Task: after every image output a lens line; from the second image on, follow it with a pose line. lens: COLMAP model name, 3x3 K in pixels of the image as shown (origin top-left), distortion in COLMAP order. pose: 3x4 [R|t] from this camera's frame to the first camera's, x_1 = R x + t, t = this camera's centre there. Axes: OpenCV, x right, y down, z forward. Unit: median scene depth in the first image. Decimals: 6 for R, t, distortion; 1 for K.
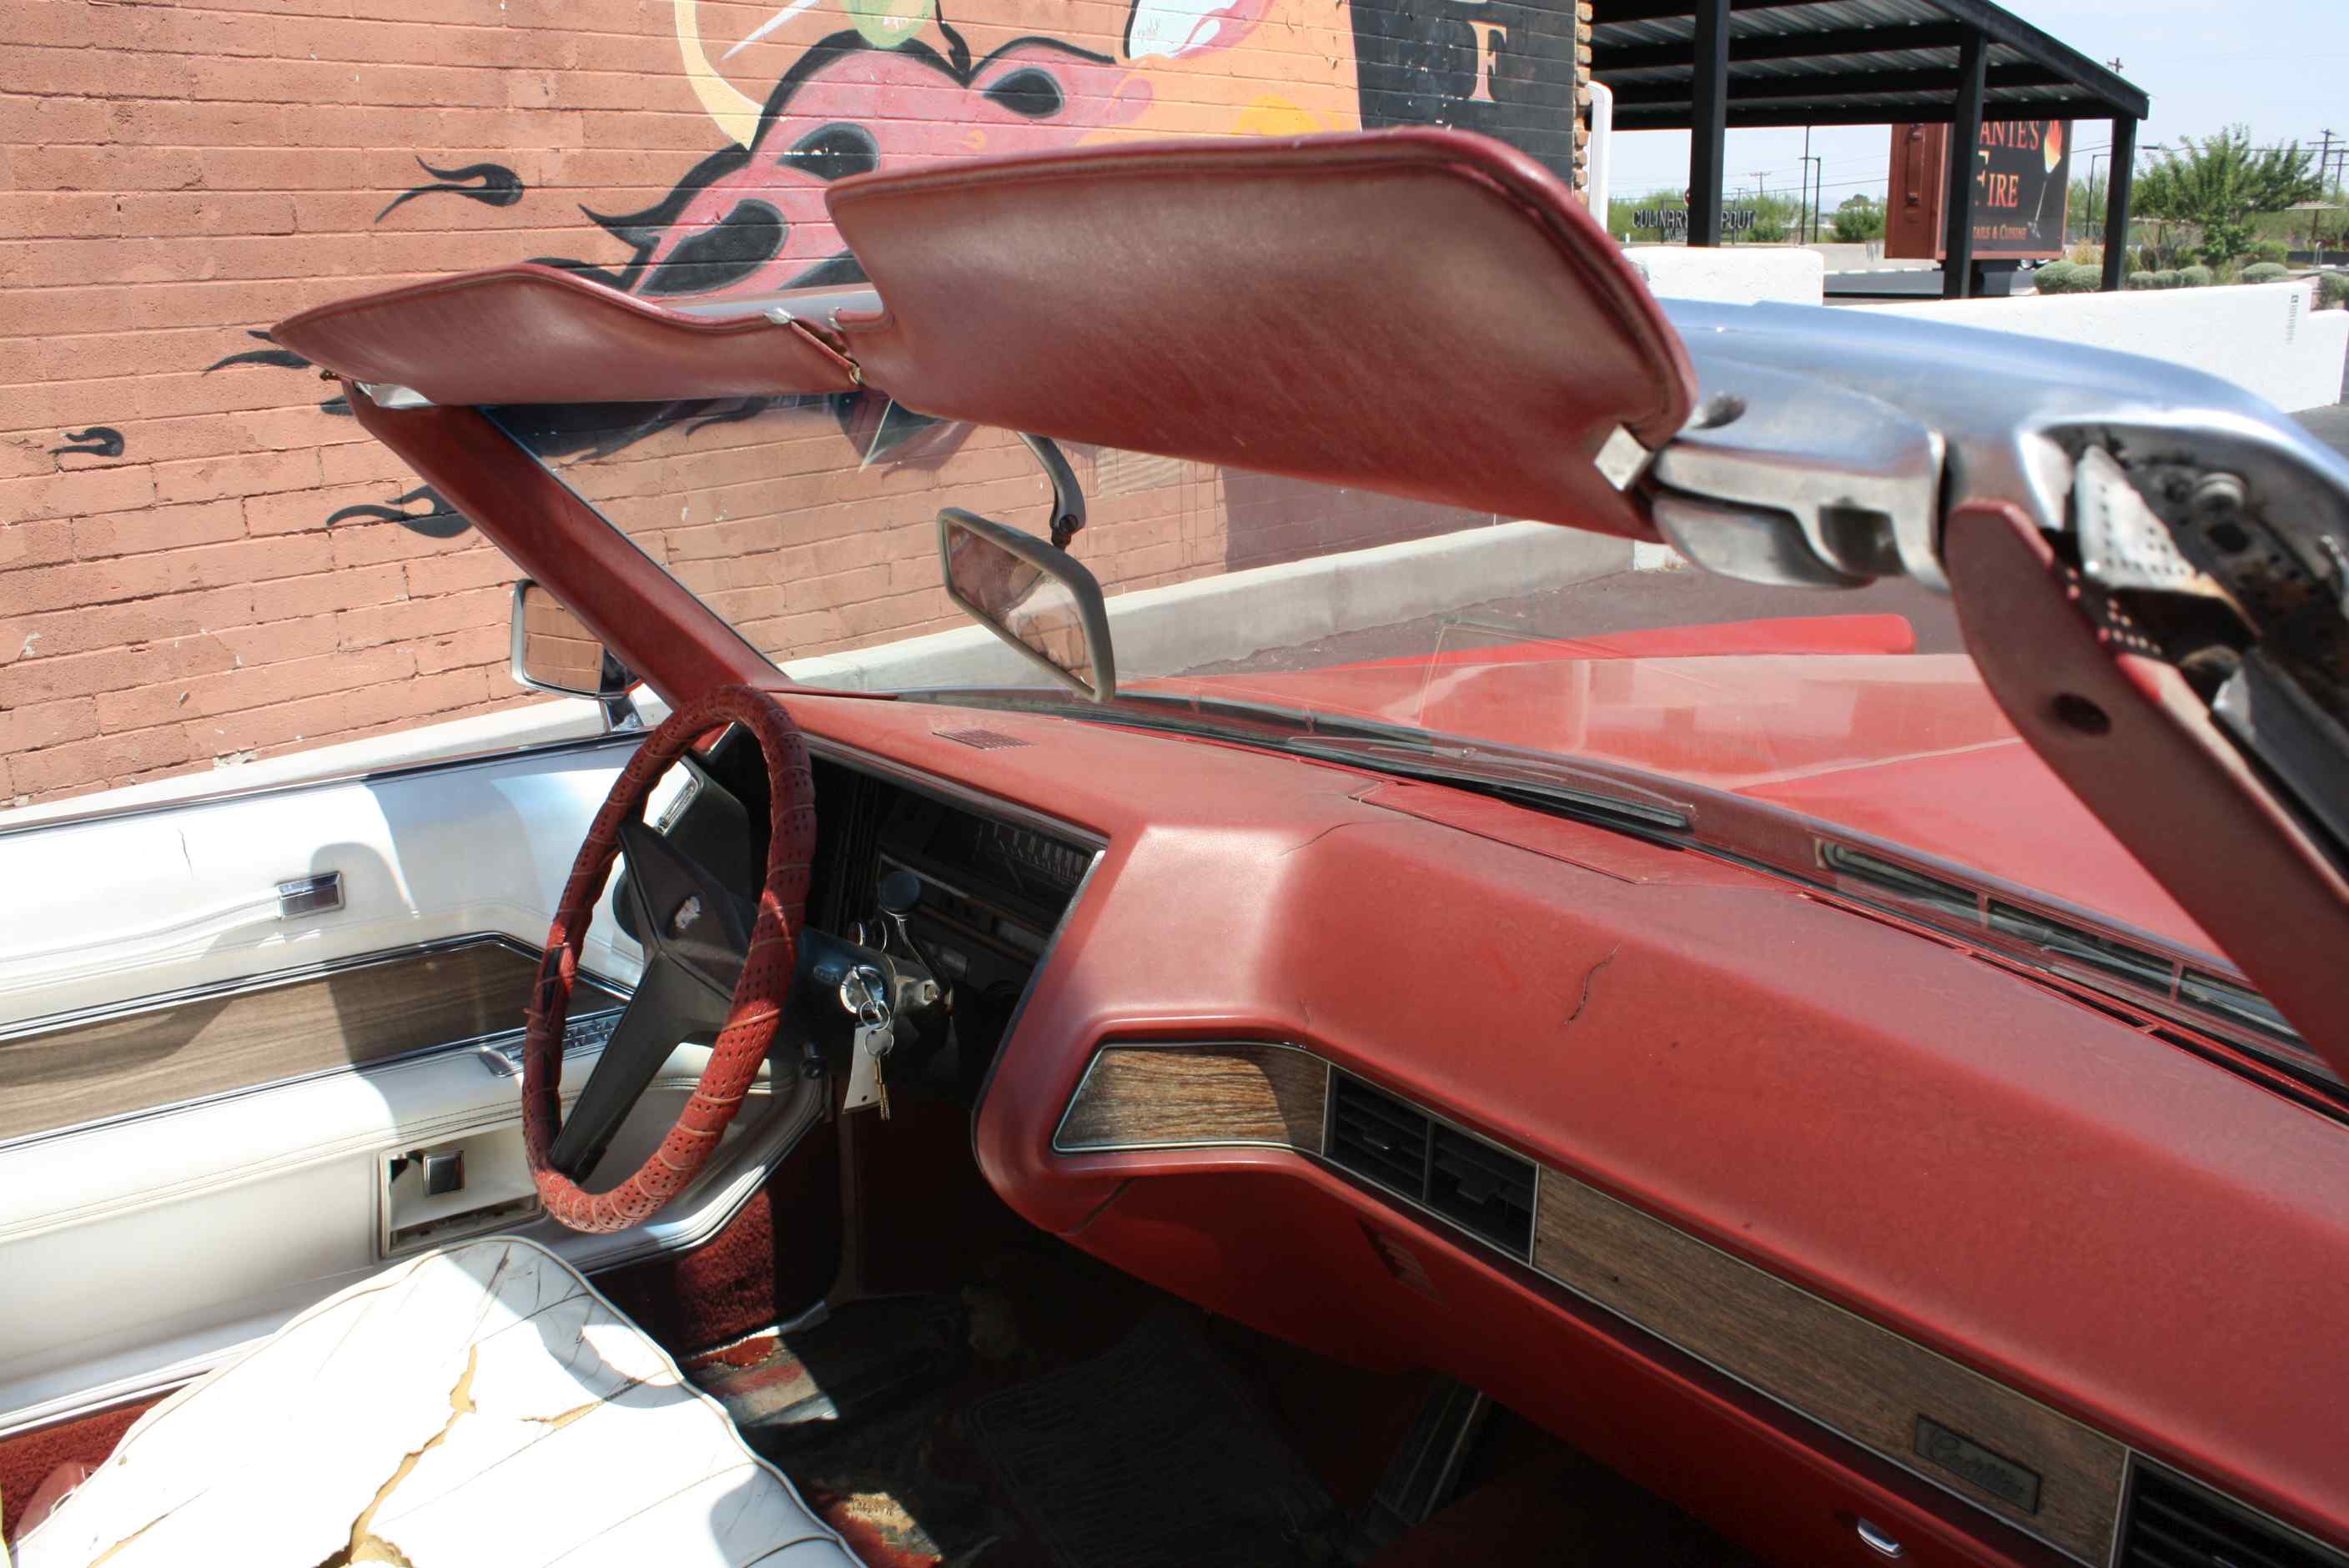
lens RADIAL K [[1974.3, 0, 1187.1], [0, 1974.3, 784.7], [0, 0, 1]] dist [-0.172389, 0.153503]
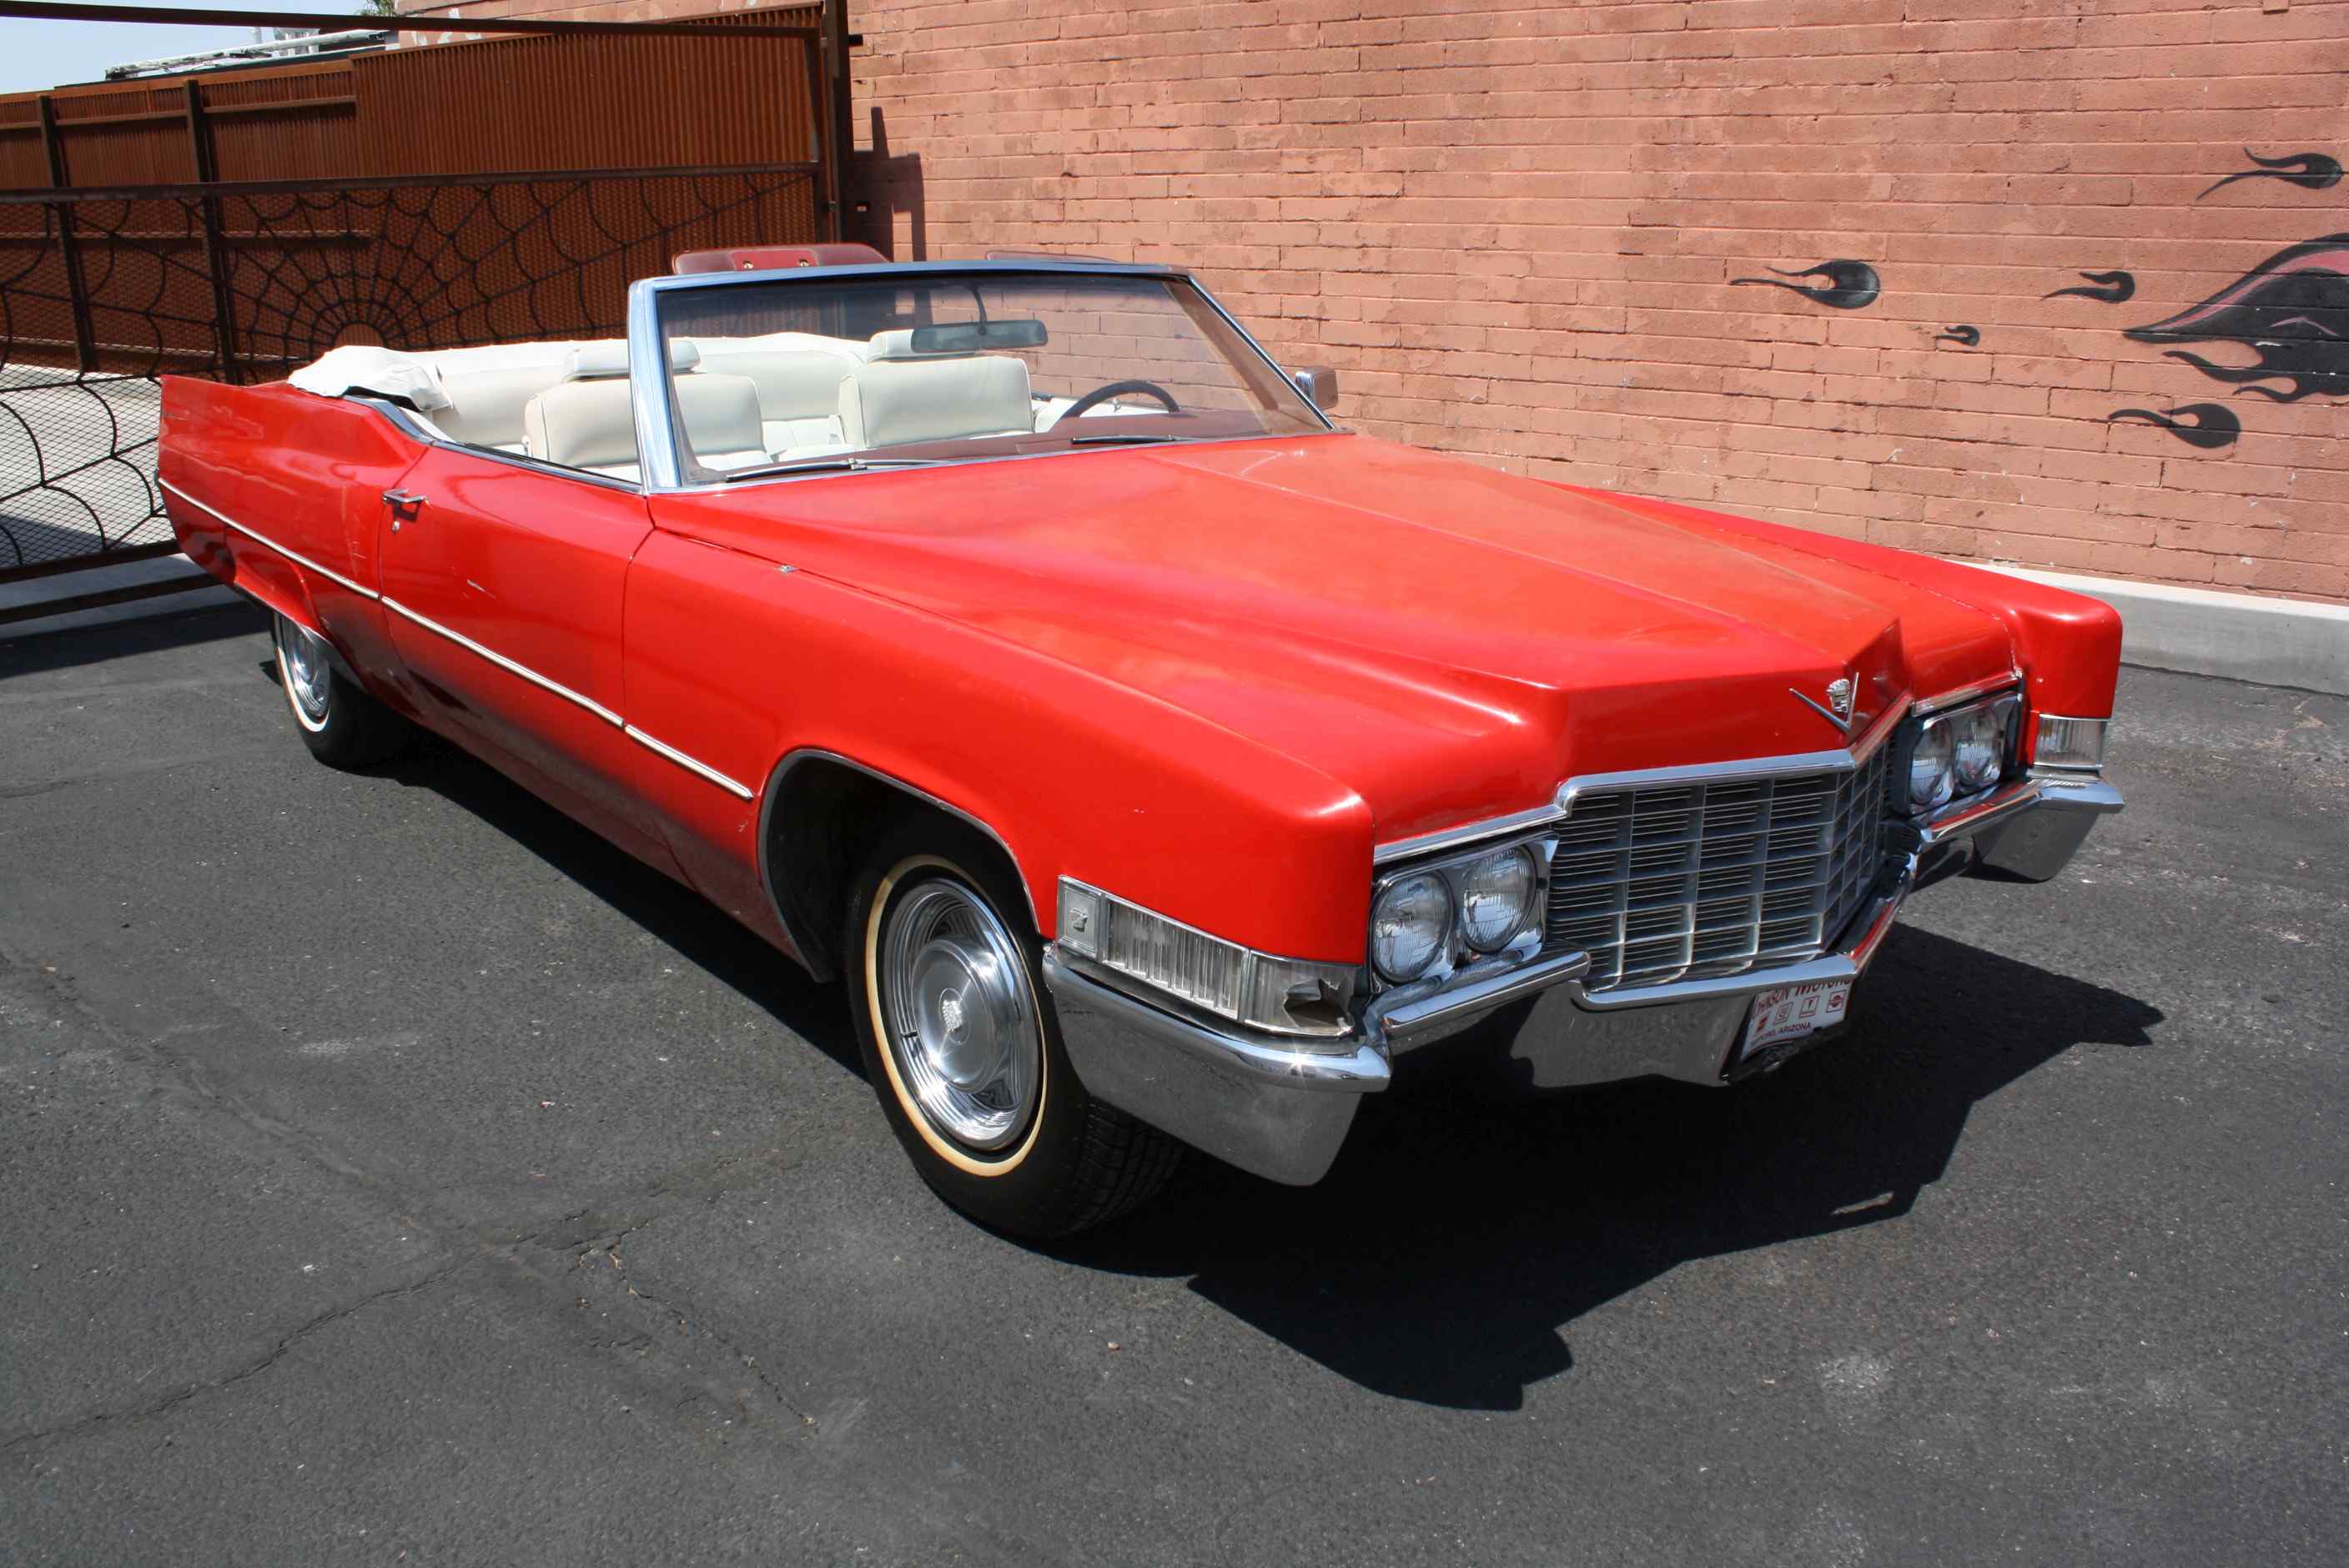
lens RADIAL K [[2005.2, 0, 1179.1], [0, 2005.2, 778.7], [0, 0, 1]] dist [-0.166850, 0.150157]
pose [[0.071682, 0.295765, -0.952567, 0.873895], [-0.258080, 0.928001, 0.268716, -0.094831], [0.963461, 0.226577, 0.142852, 0.213692]]
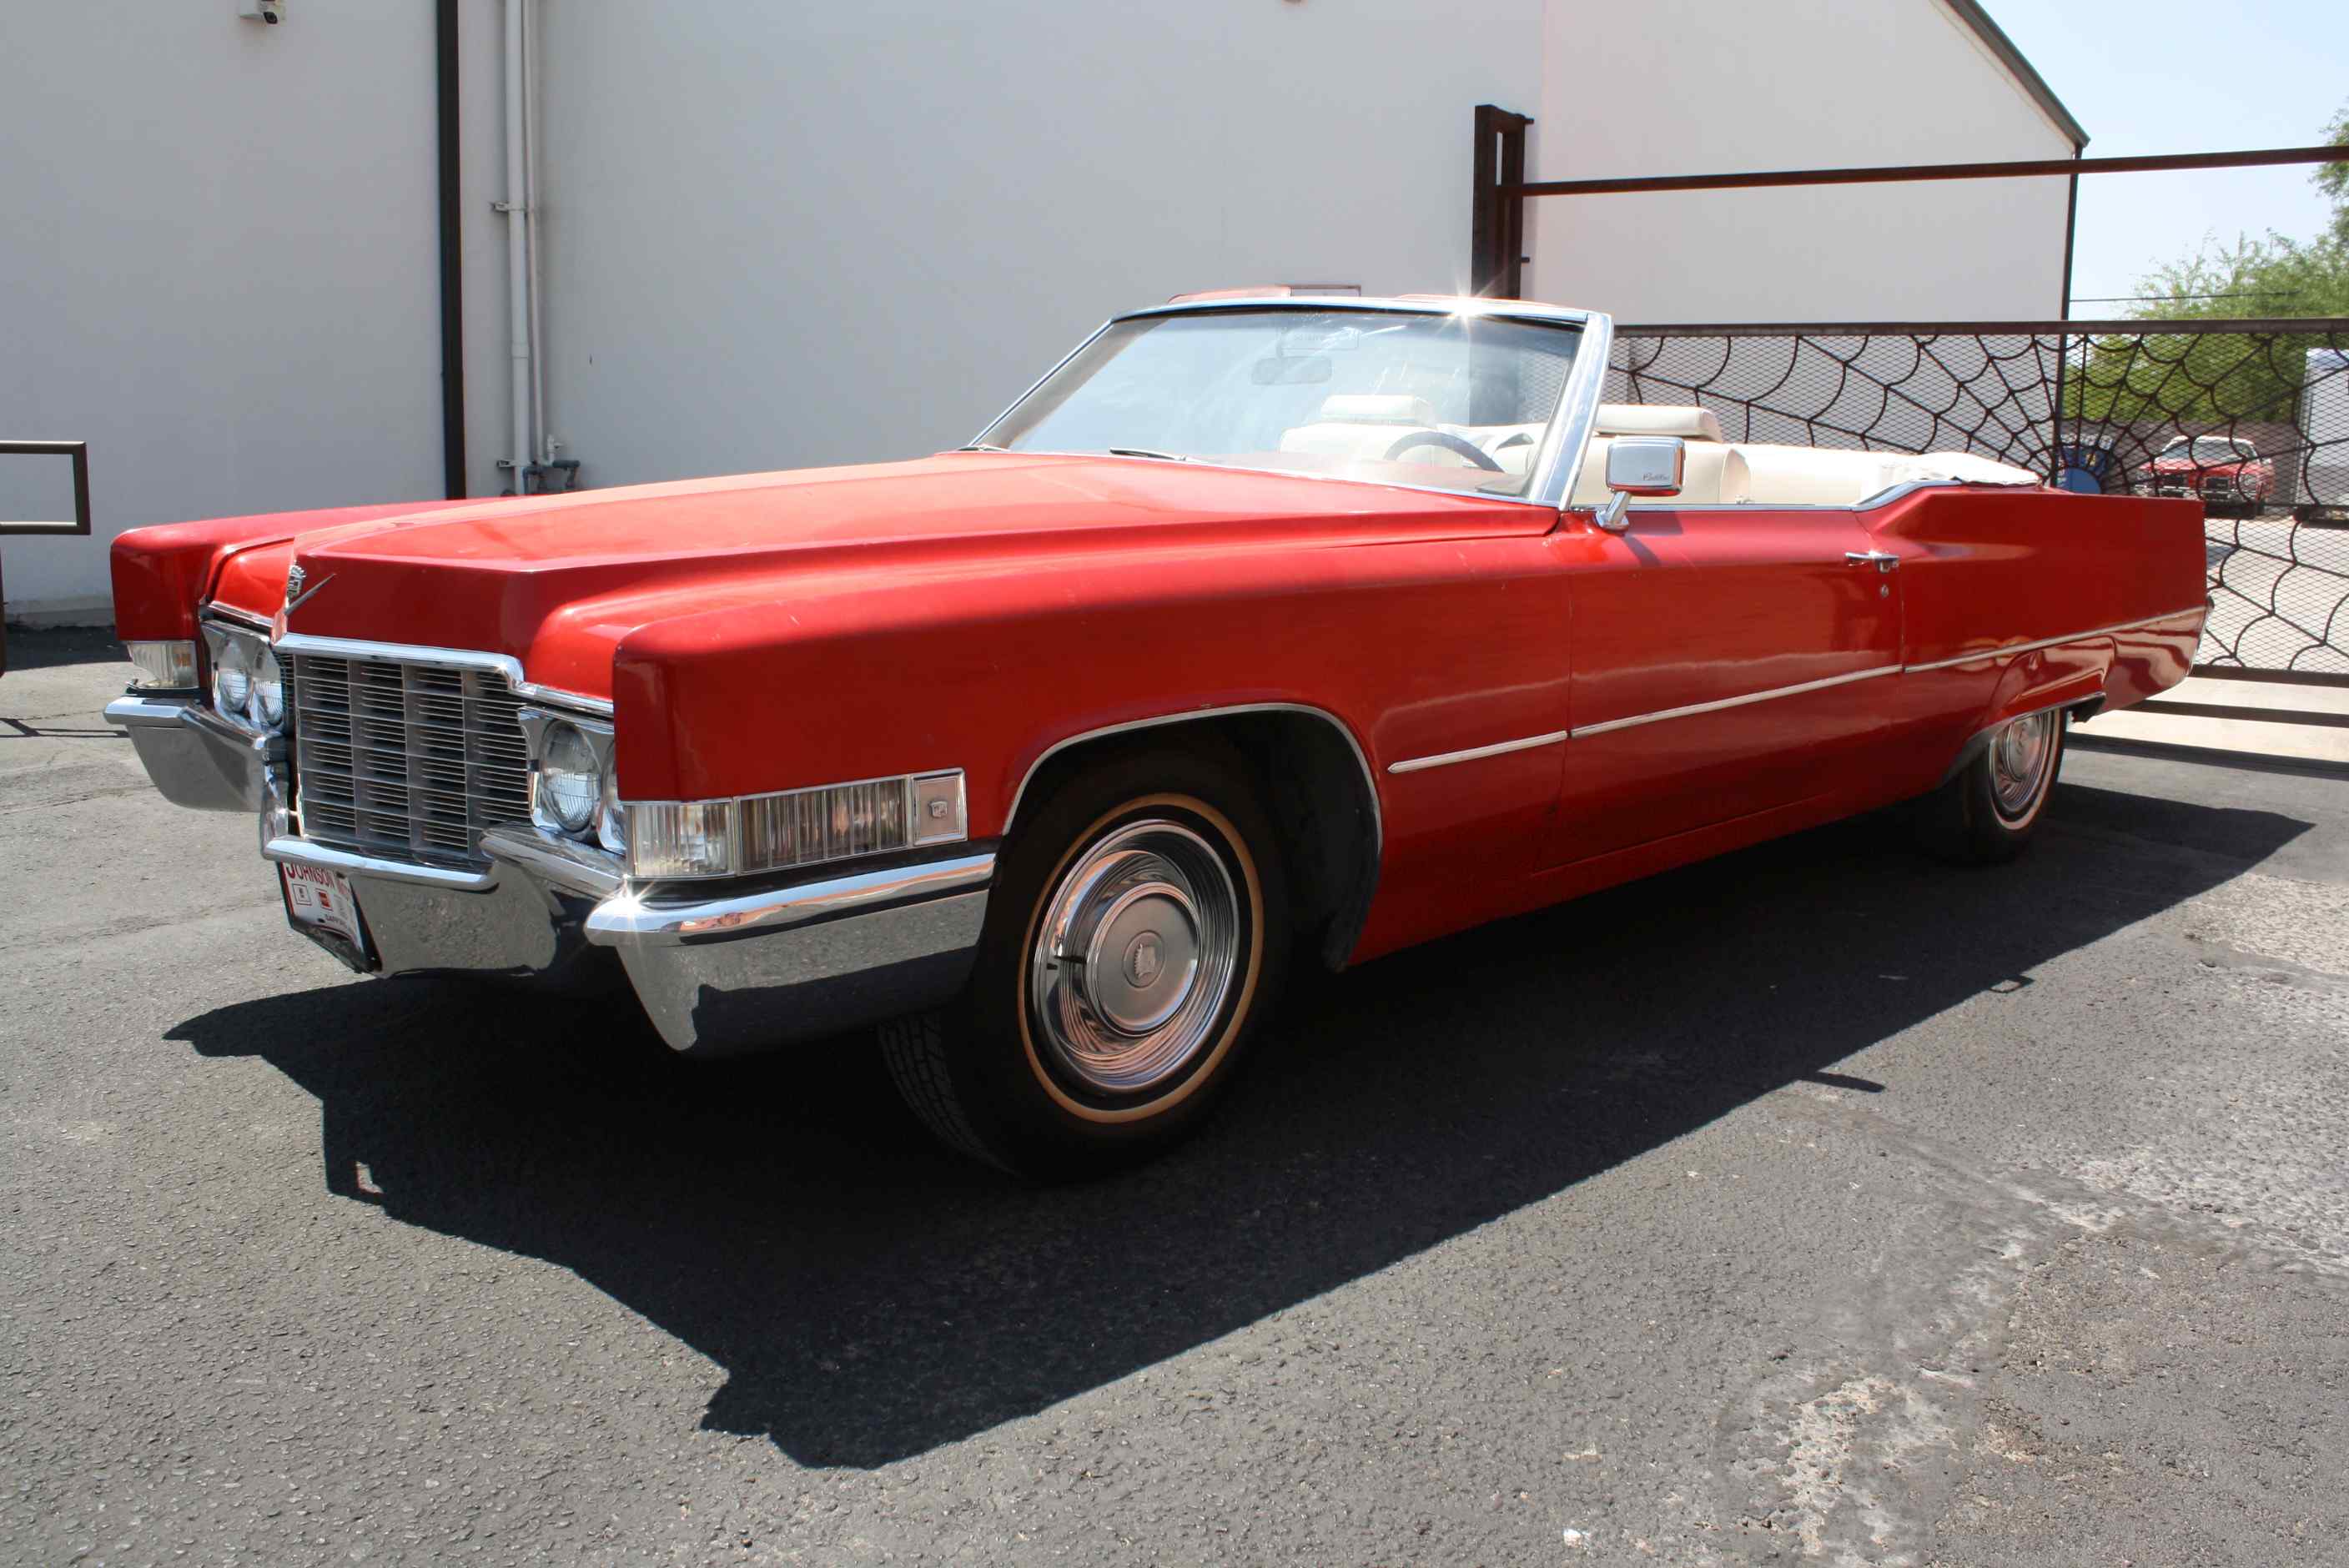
lens RADIAL K [[1992.4, 0, 1183.5], [0, 1992.4, 788.1], [0, 0, 1]] dist [-0.169108, 0.150135]
pose [[-0.985000, 0.016490, -0.171765, 0.179270], [-0.059248, 0.902587, 0.426412, -0.221466], [0.162065, 0.430192, -0.888071, 1.057879]]
